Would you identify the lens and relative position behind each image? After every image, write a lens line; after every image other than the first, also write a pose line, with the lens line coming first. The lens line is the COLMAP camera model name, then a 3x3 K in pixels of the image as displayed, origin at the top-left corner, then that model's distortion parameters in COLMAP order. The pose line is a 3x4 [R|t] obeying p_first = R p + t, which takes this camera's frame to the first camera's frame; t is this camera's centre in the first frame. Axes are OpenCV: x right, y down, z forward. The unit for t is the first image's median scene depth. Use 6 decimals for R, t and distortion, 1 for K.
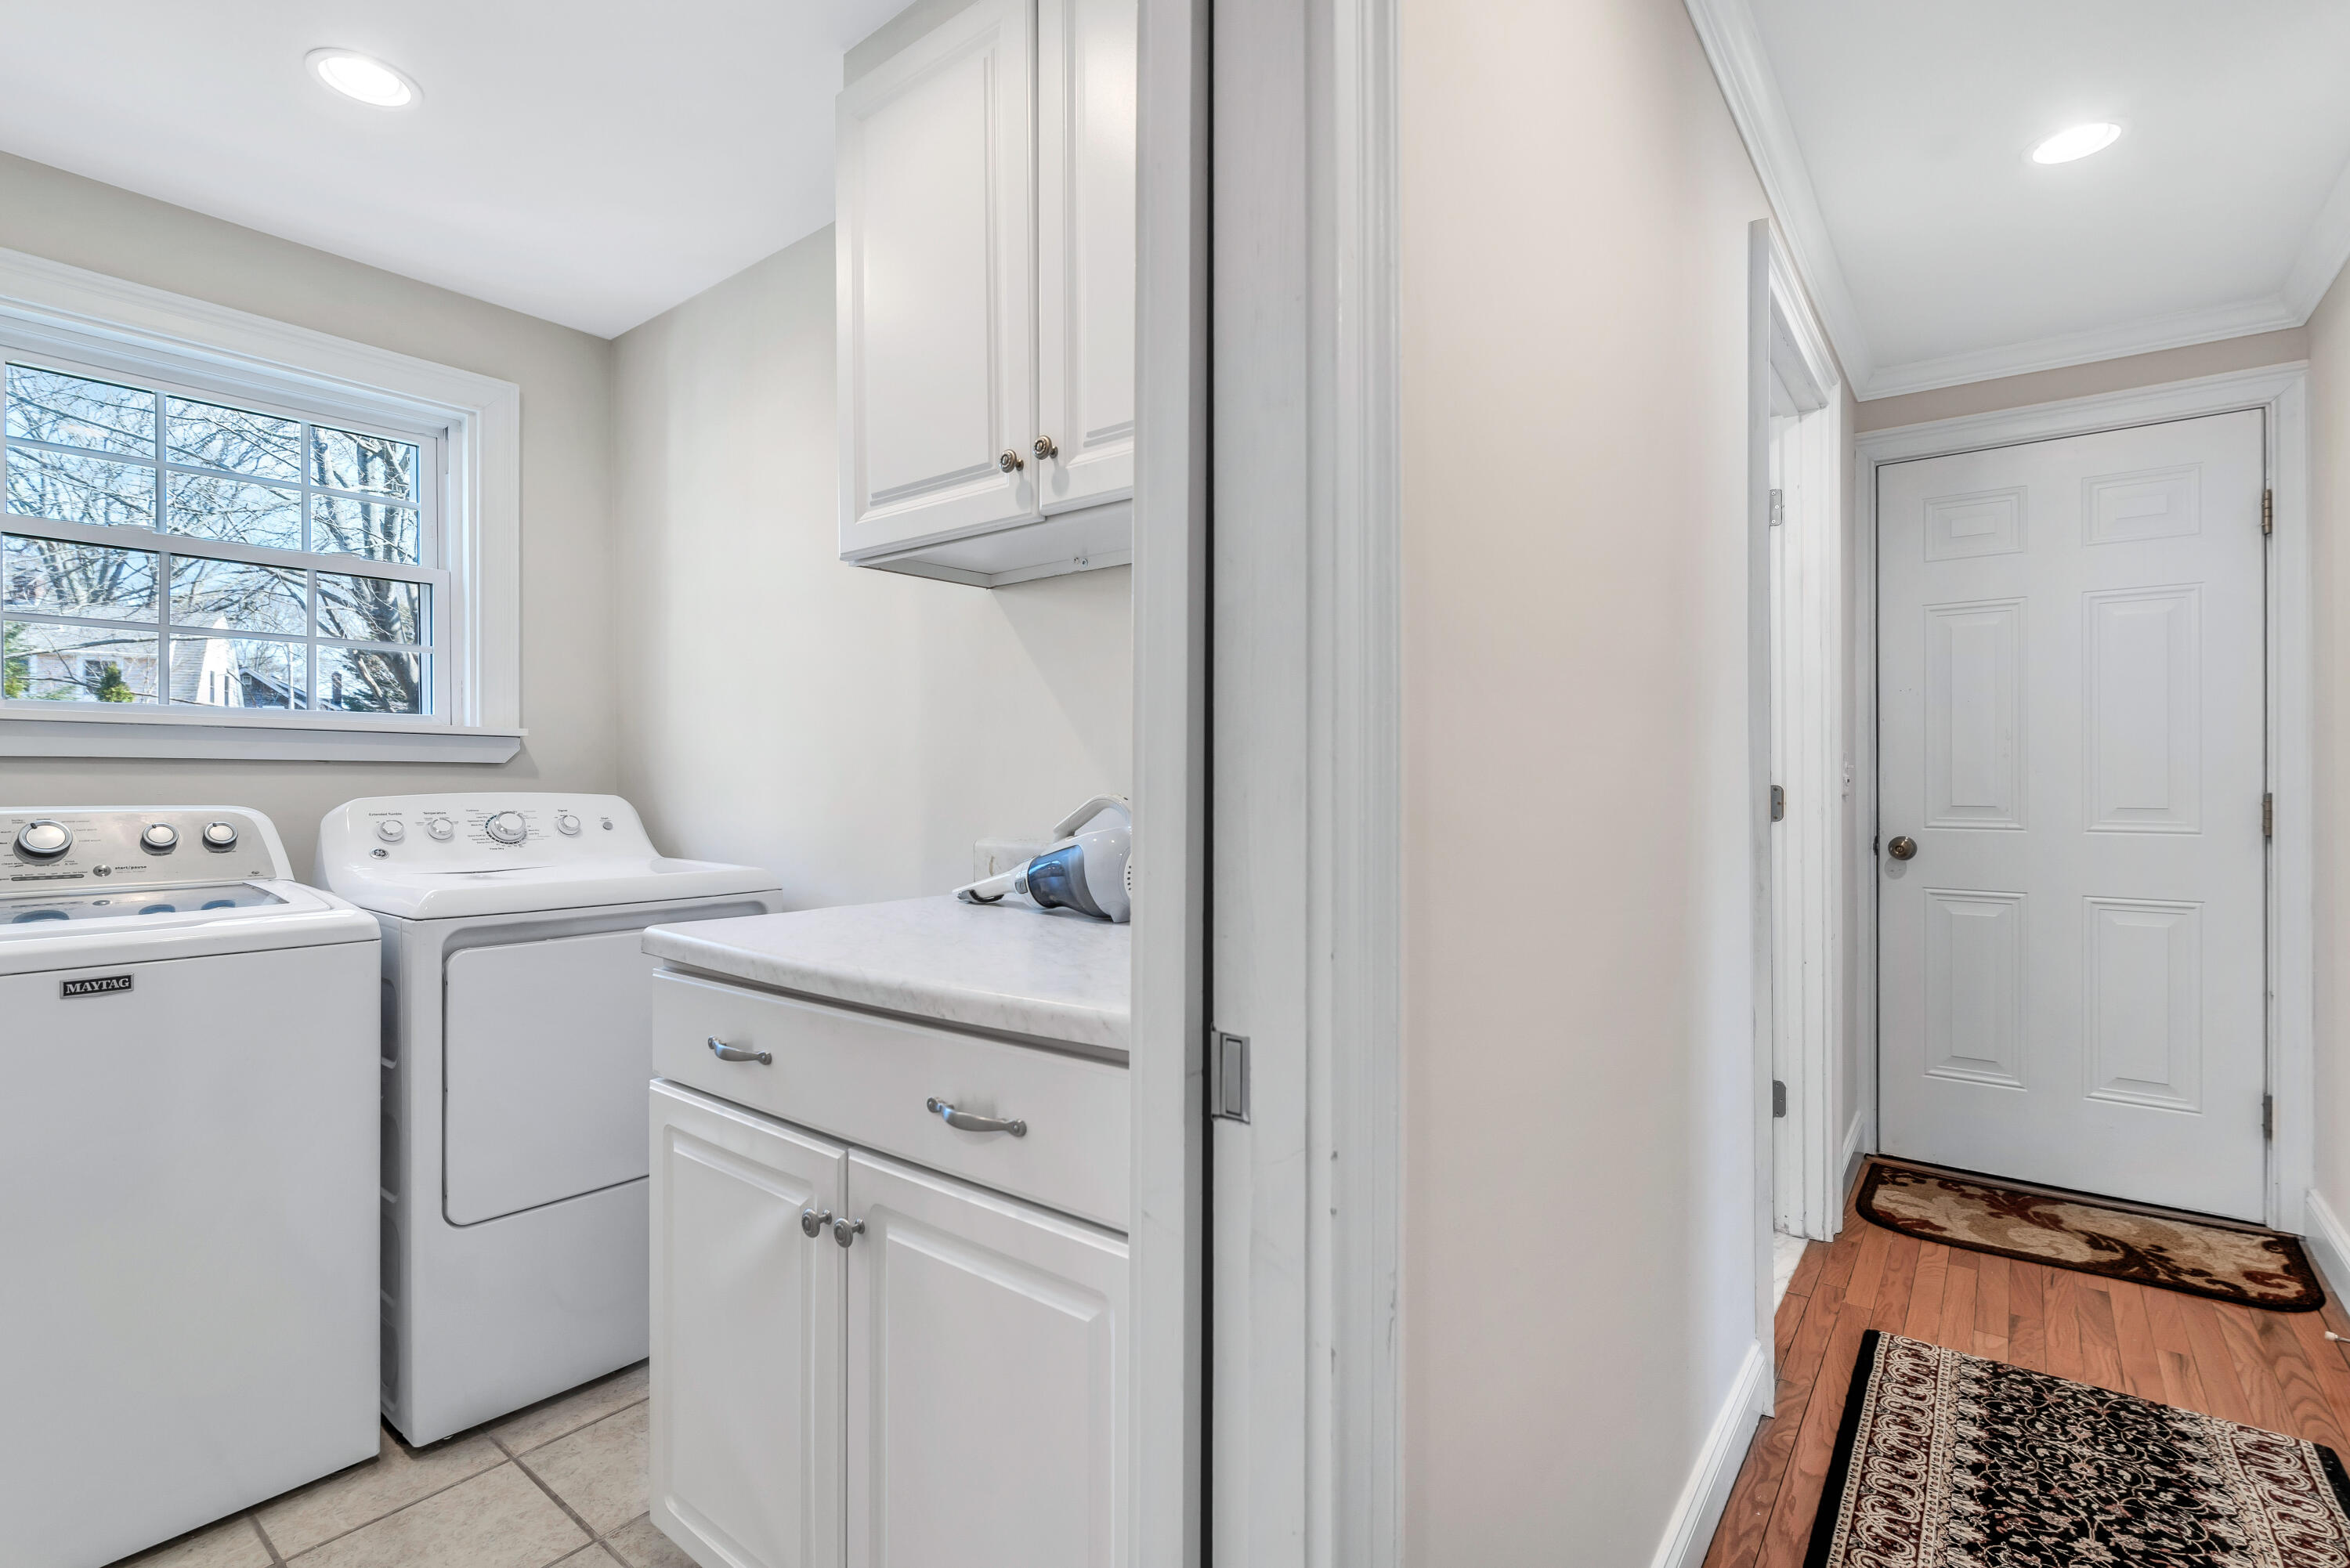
lens RADIAL K [[1090.9, 0, 1167.0], [0, 1090.9, 771.0], [0, 0, 1]] dist [-0.000610, 0.000121]
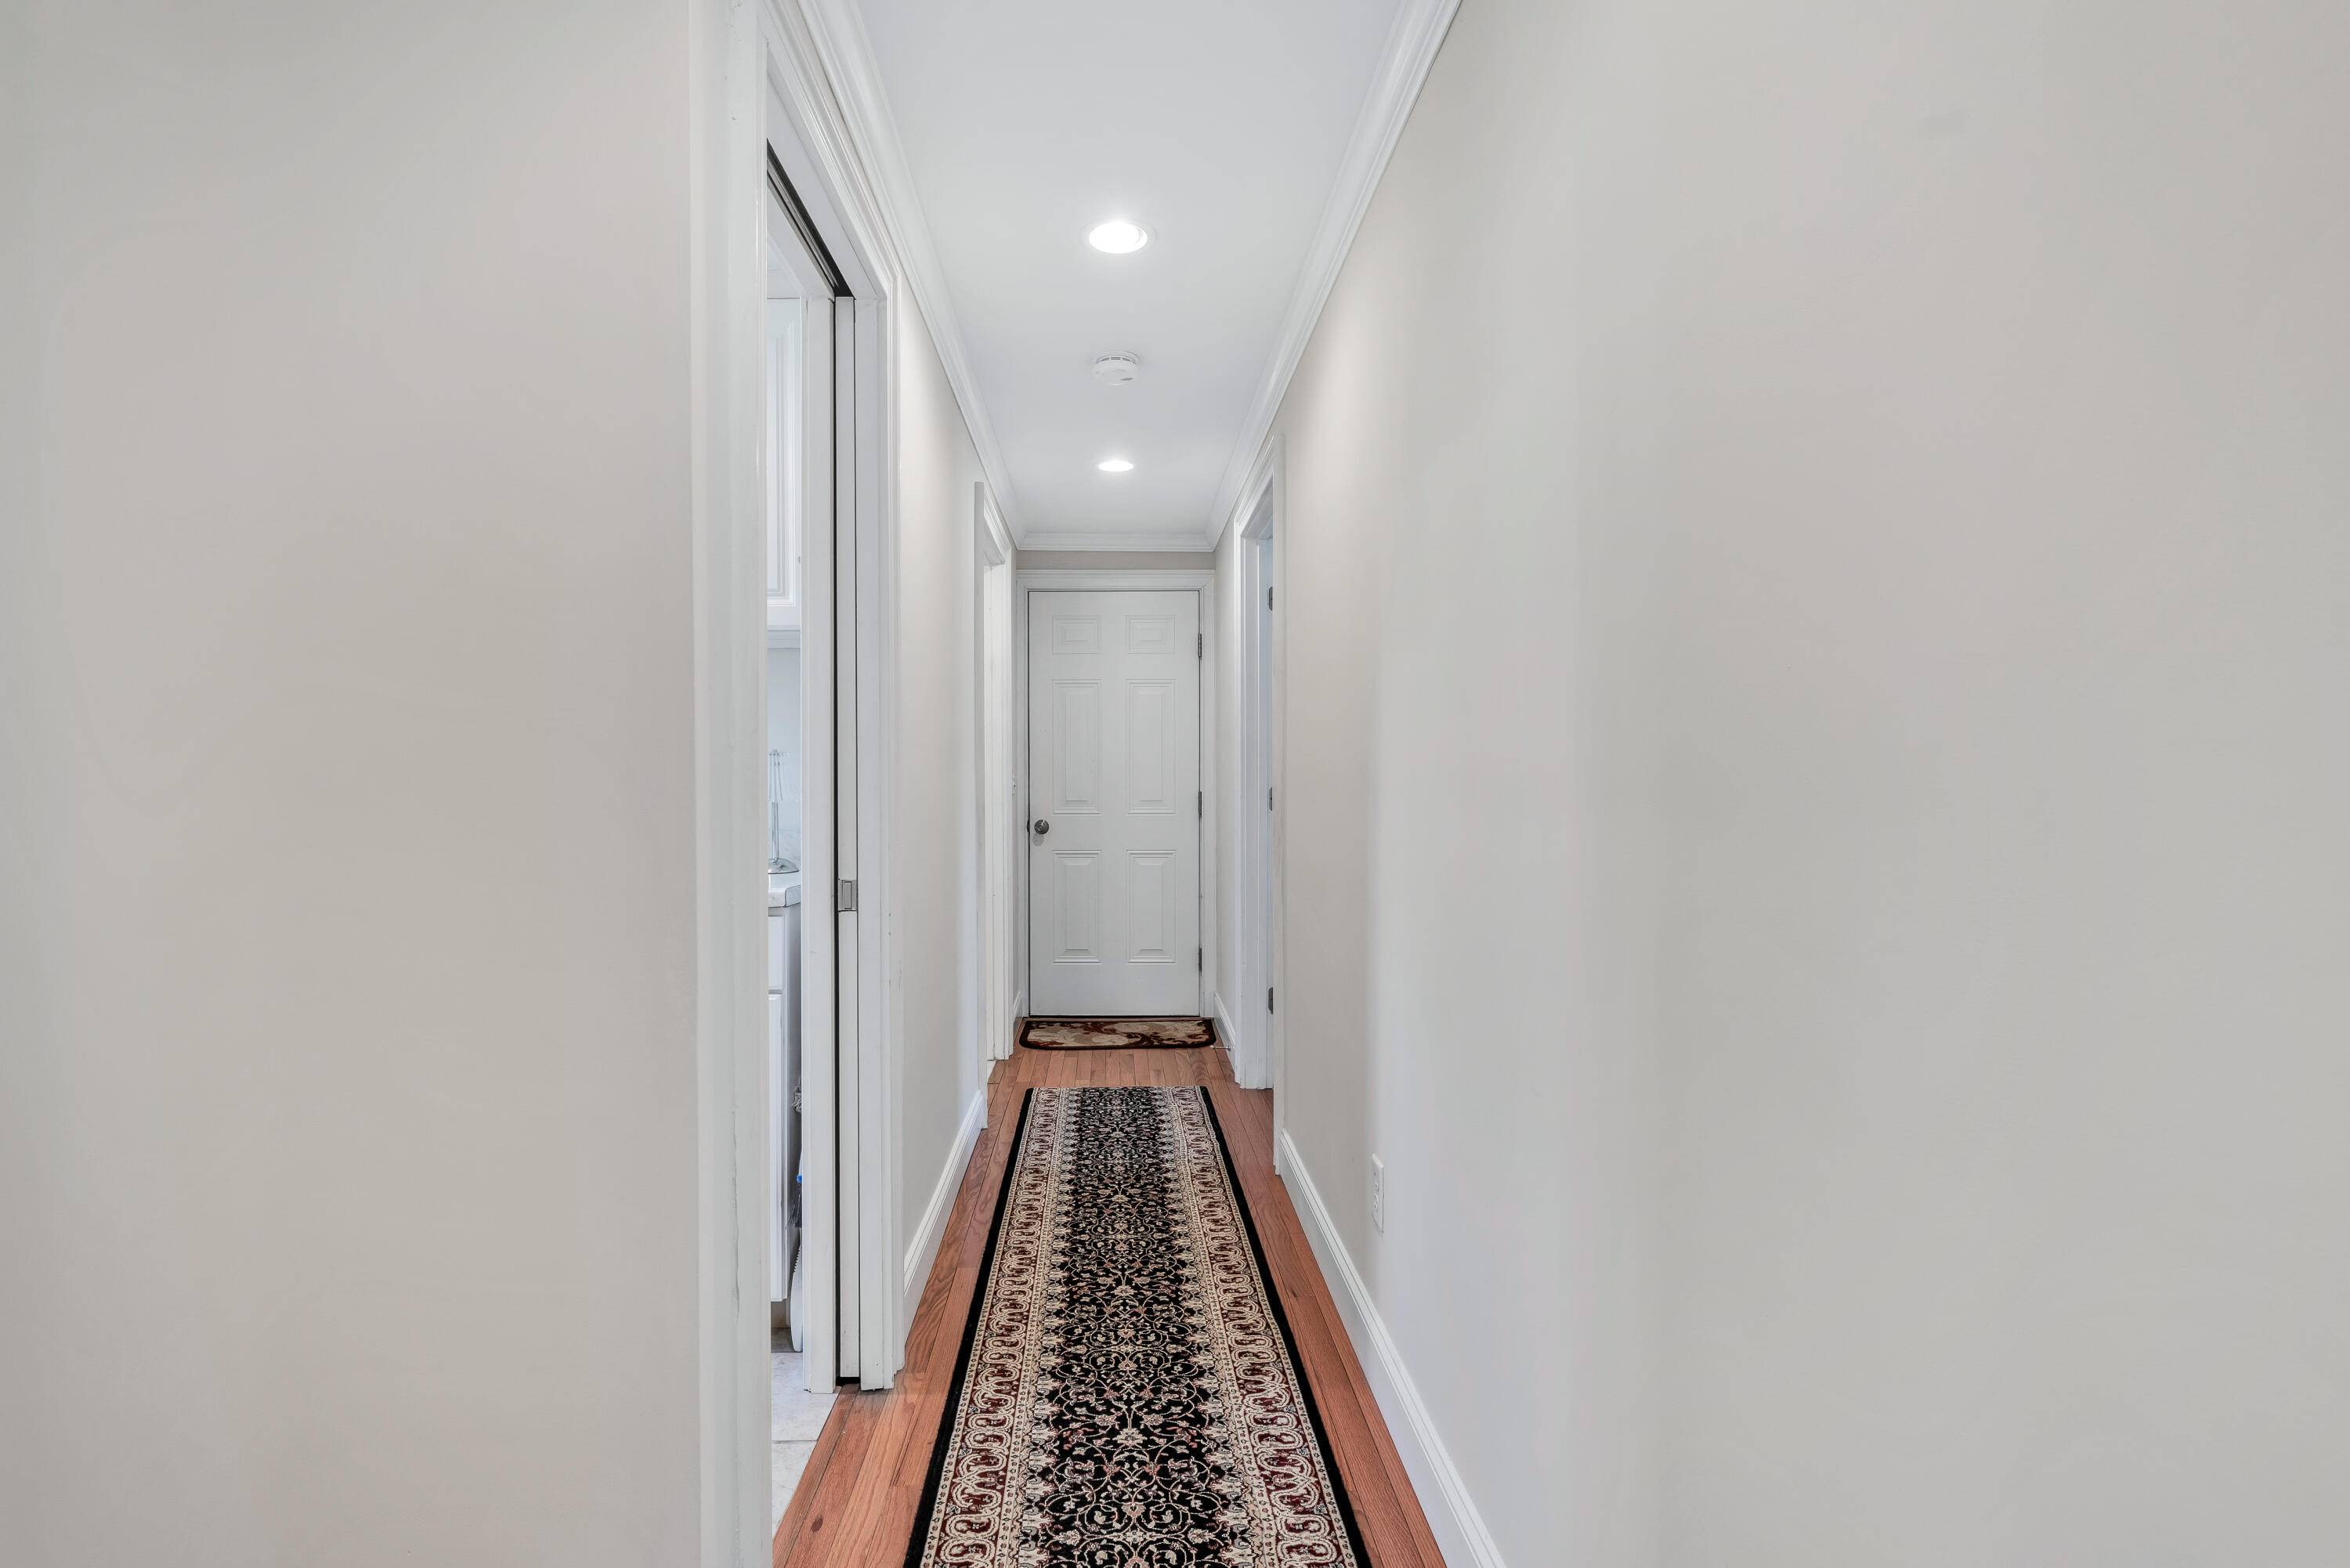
lens RADIAL K [[1090.9, 0, 1172.9], [0, 1090.9, 781.4], [0, 0, 1]] dist [-0.000610, 0.000121]
pose [[0.752616, -0.001948, 0.658456, -0.320860], [0.000257, 0.999996, 0.002665, -0.003274], [-0.658459, -0.001837, 0.752614, -0.454275]]
